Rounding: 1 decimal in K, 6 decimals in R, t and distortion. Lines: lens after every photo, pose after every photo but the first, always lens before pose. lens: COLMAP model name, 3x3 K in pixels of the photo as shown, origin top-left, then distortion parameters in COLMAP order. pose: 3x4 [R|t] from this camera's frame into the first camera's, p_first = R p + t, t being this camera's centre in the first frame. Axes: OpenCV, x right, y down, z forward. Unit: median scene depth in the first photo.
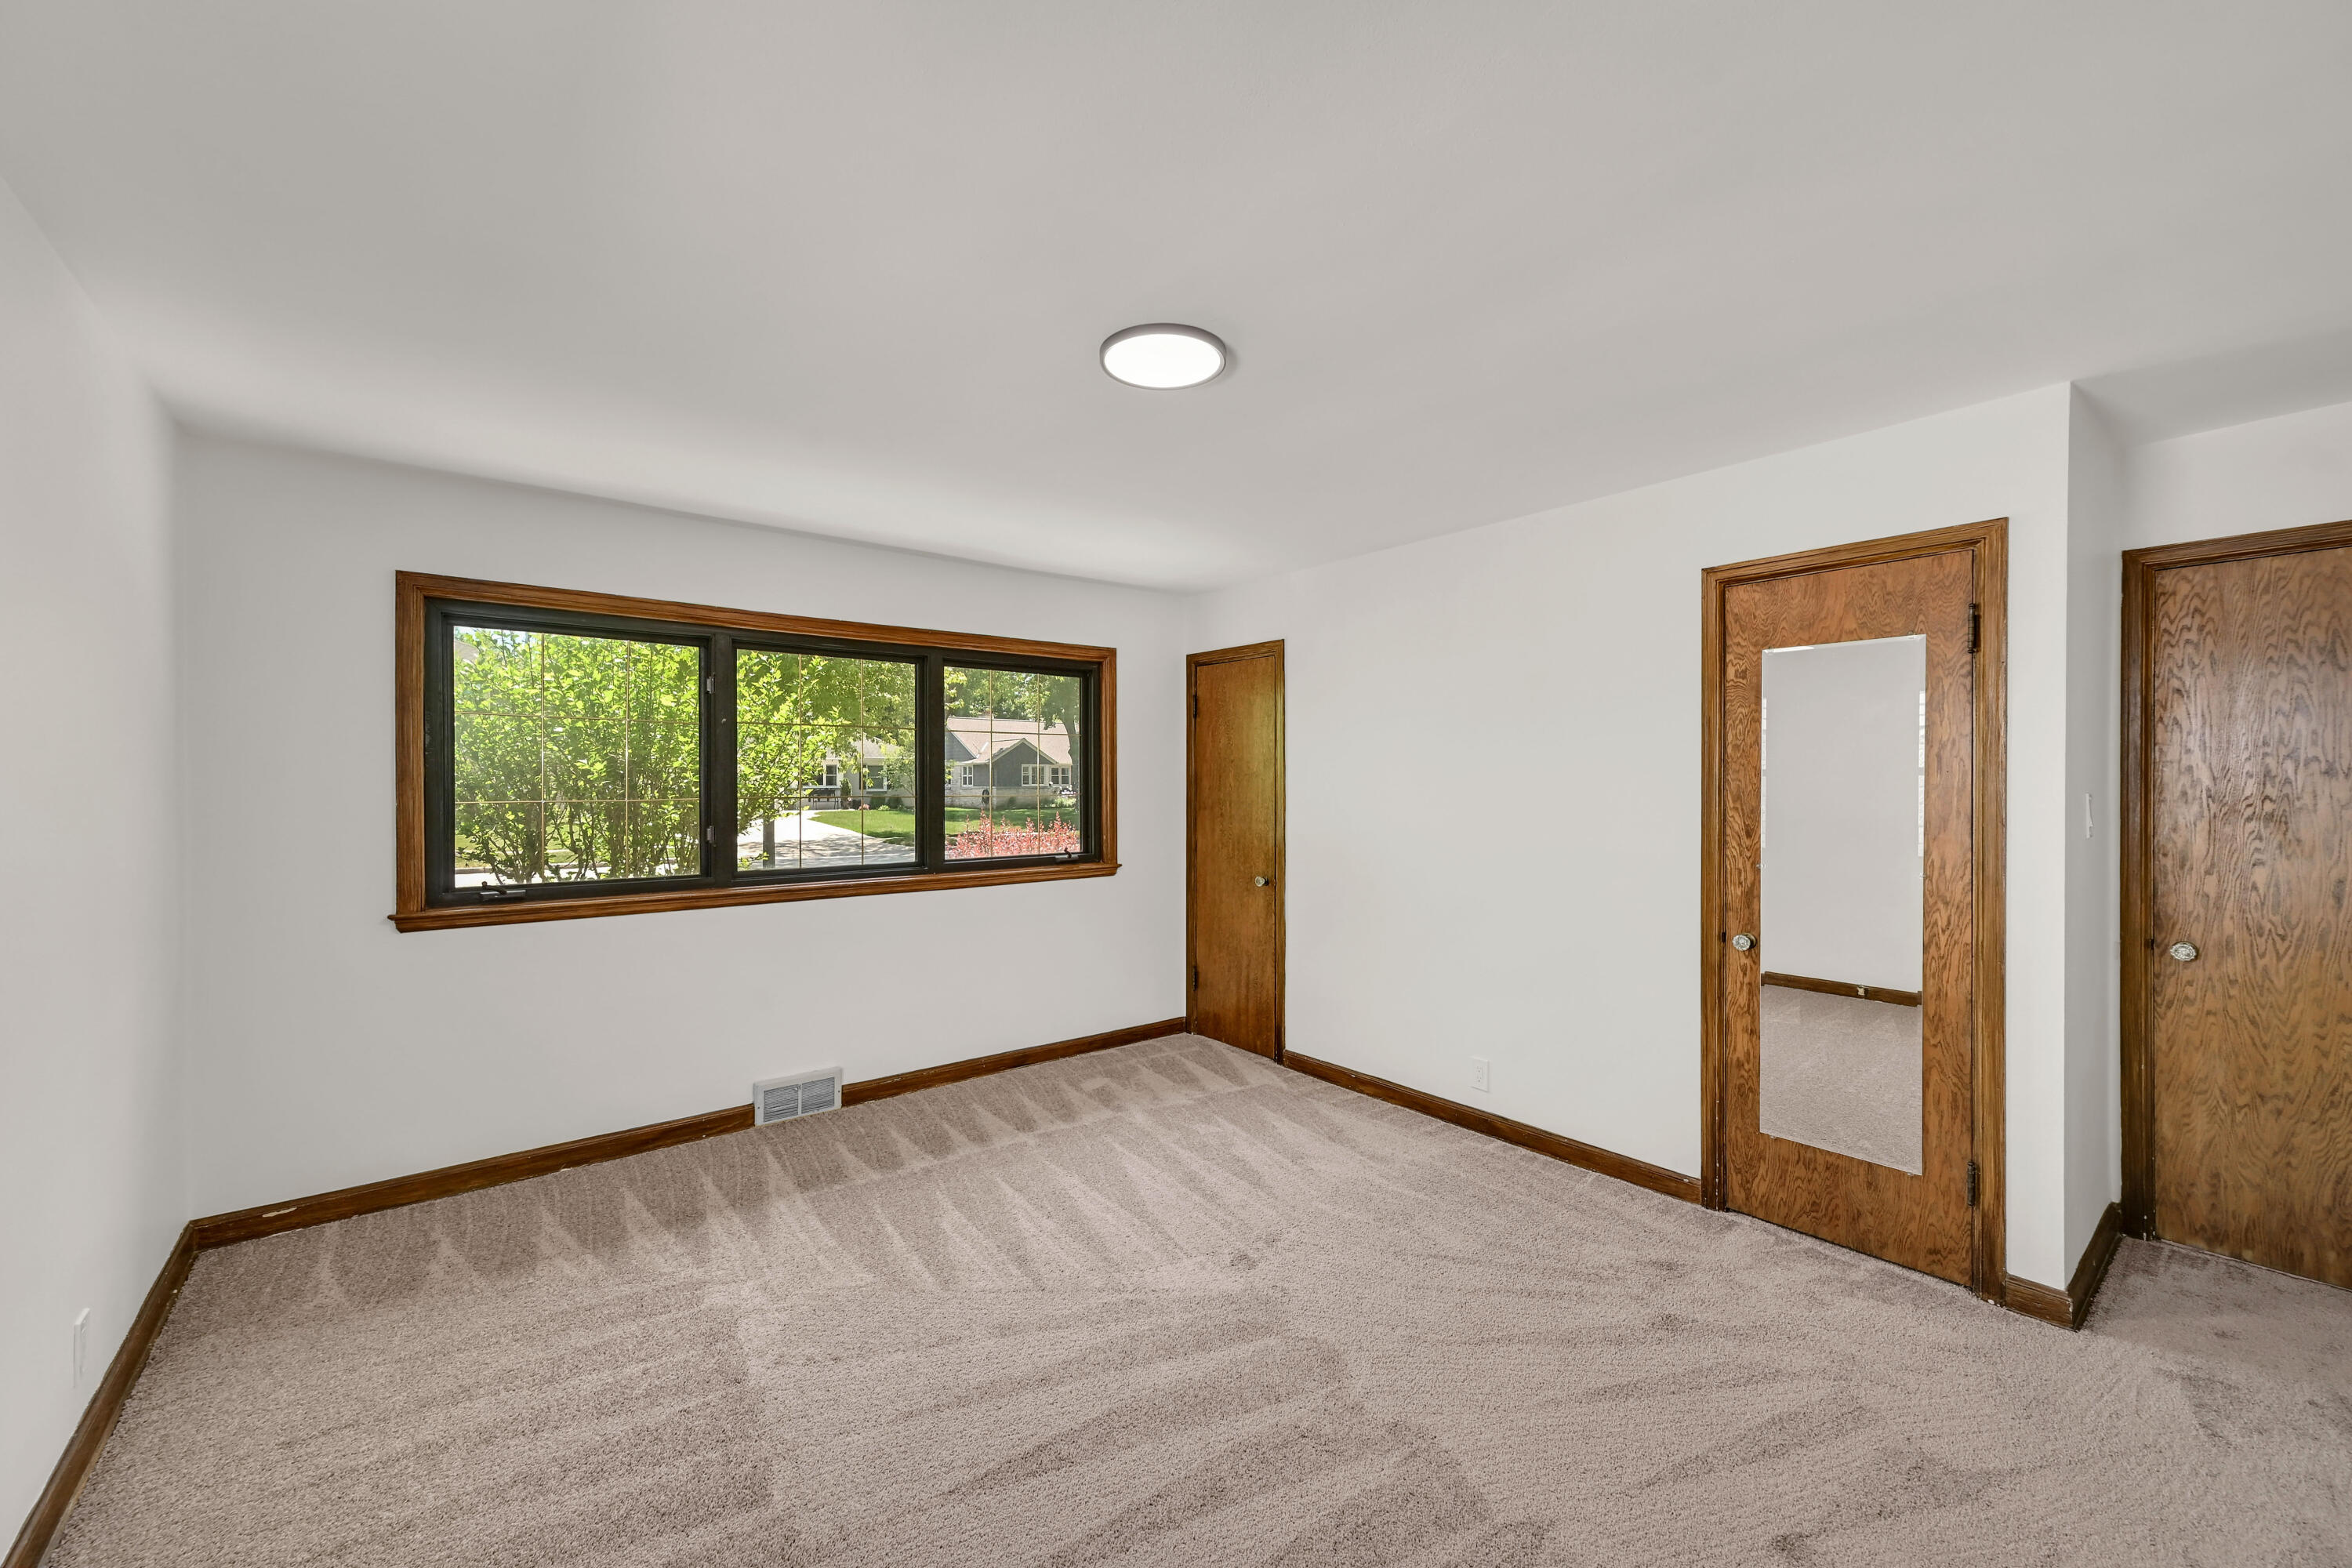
lens RADIAL K [[929.7, 0, 1181.9], [0, 929.7, 779.8], [0, 0, 1]] dist [0.001735, 0.000106]
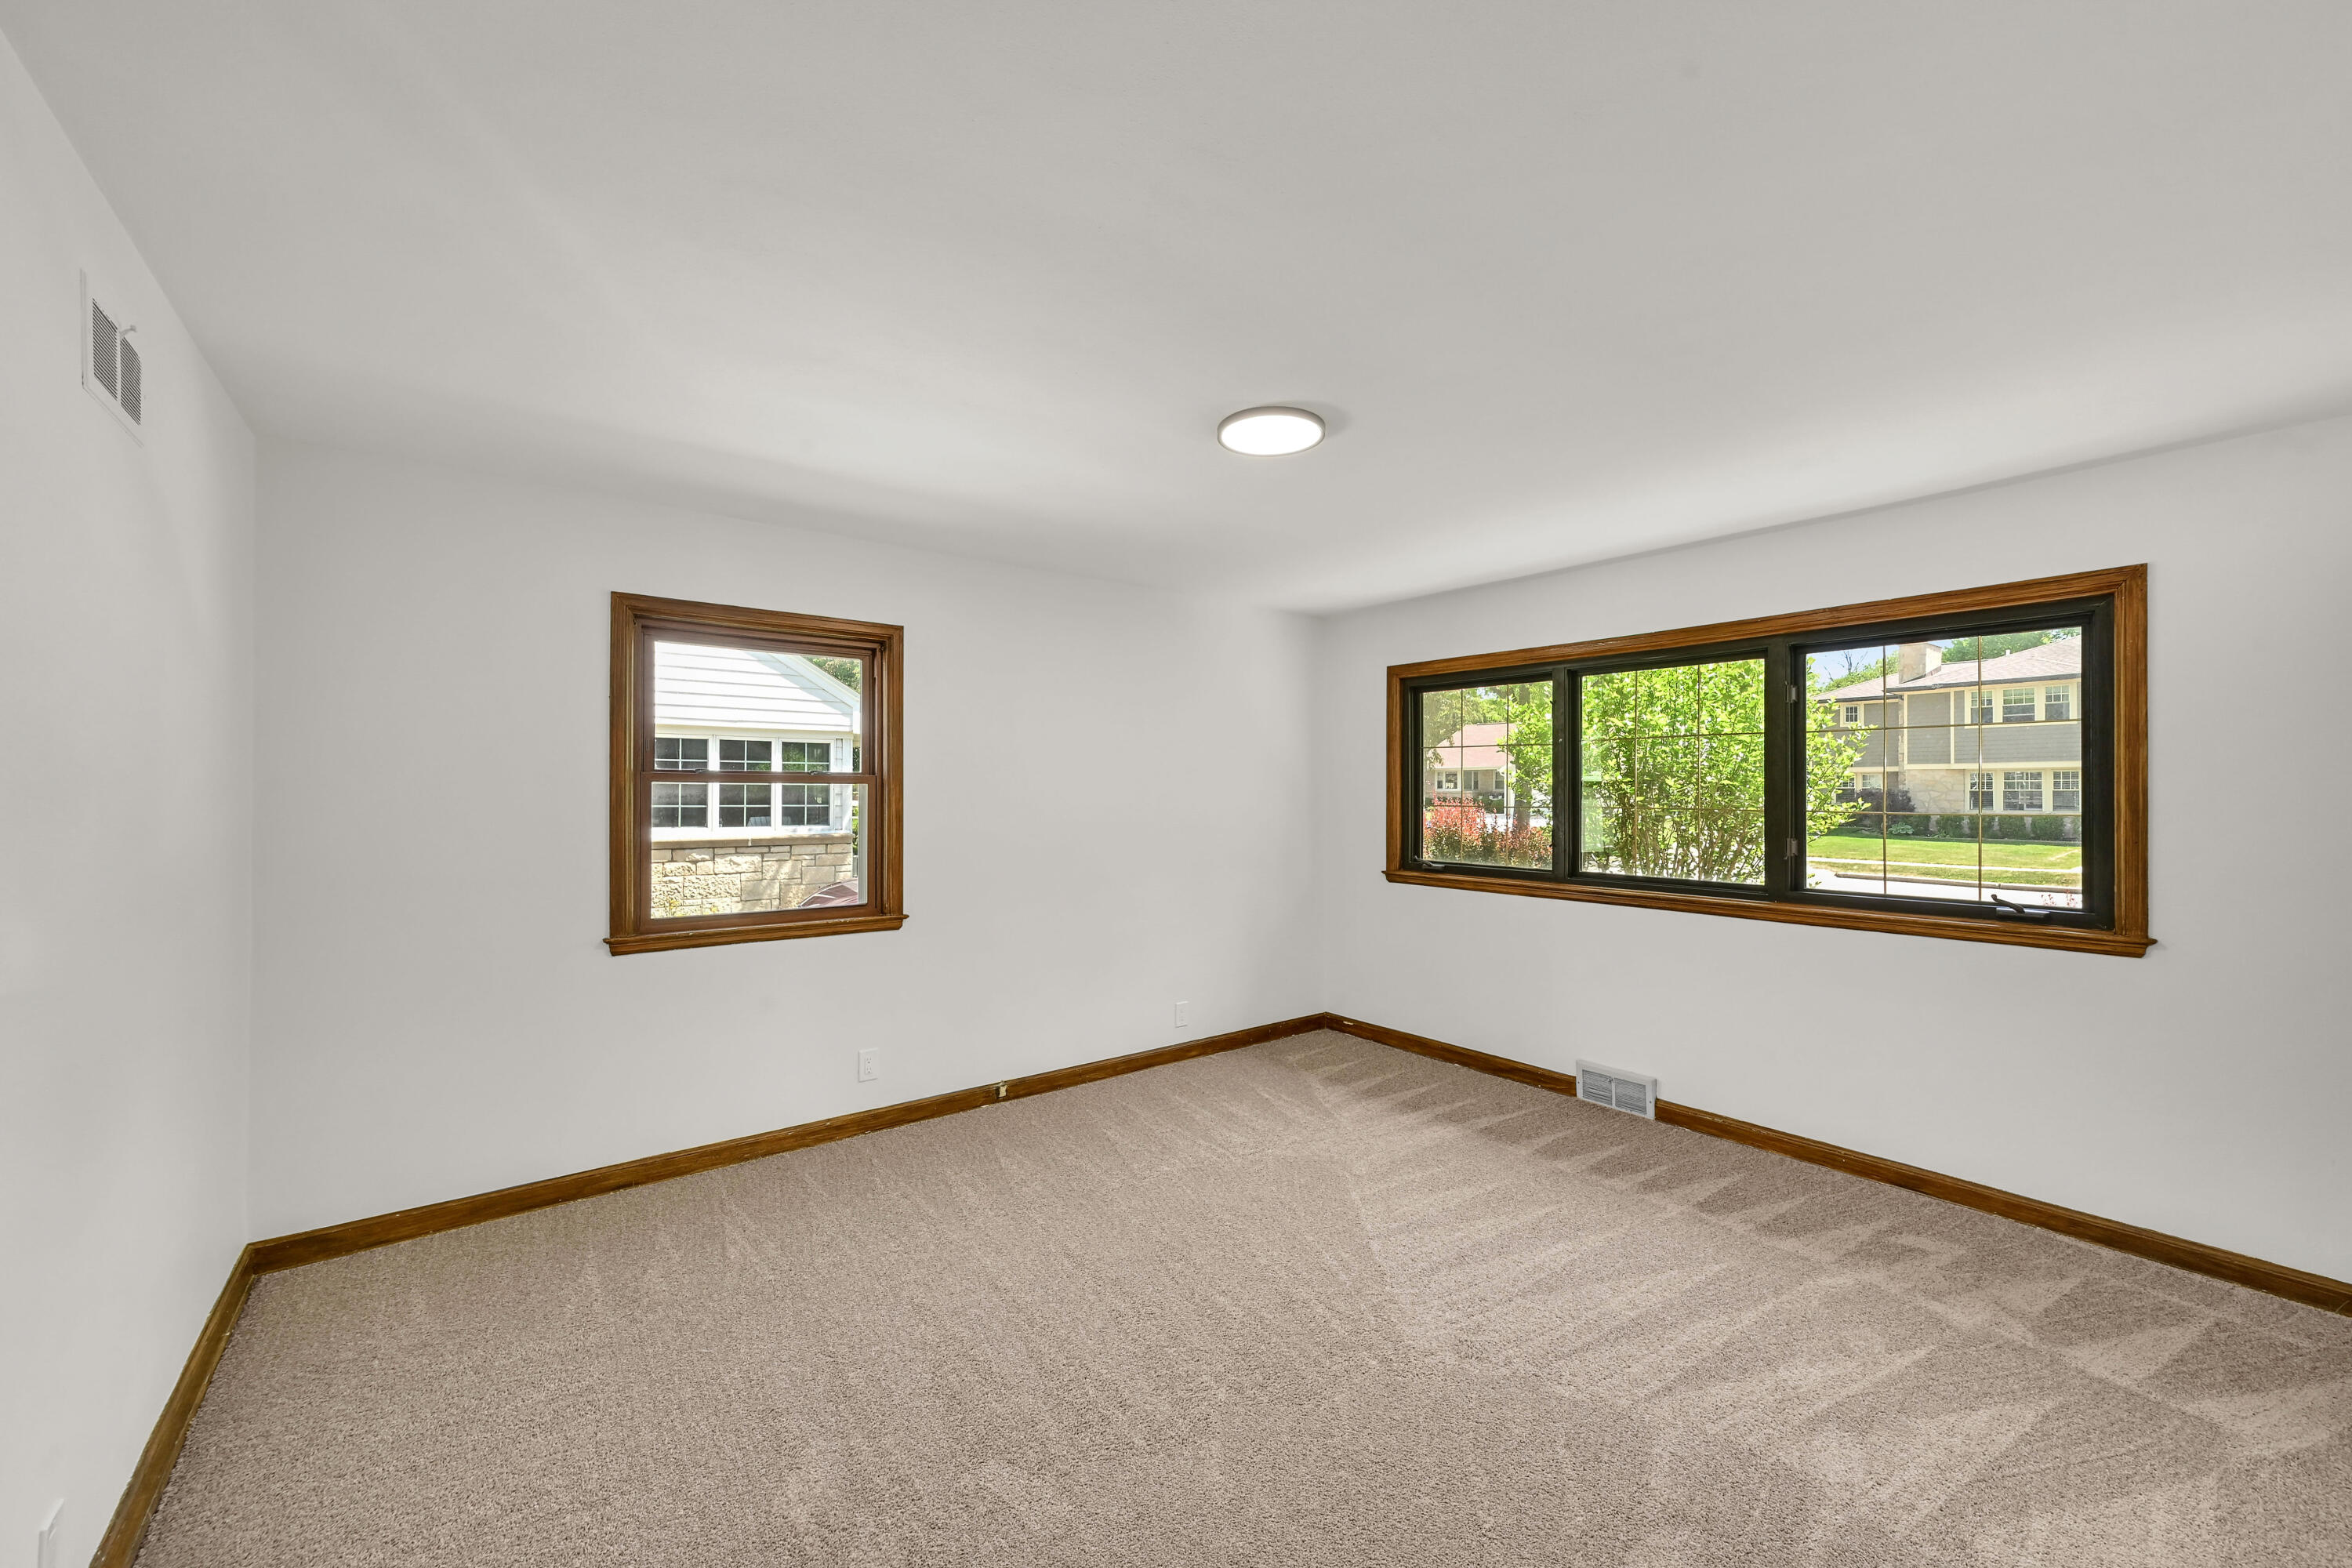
lens RADIAL K [[929.7, 0, 1181.1], [0, 929.7, 790.6], [0, 0, 1]] dist [0.001735, 0.000106]
pose [[-0.034855, -0.000903, -0.999392, 0.643056], [-0.000784, 0.999999, -0.000876, 0.000140], [0.999392, 0.000753, -0.034856, 0.520690]]
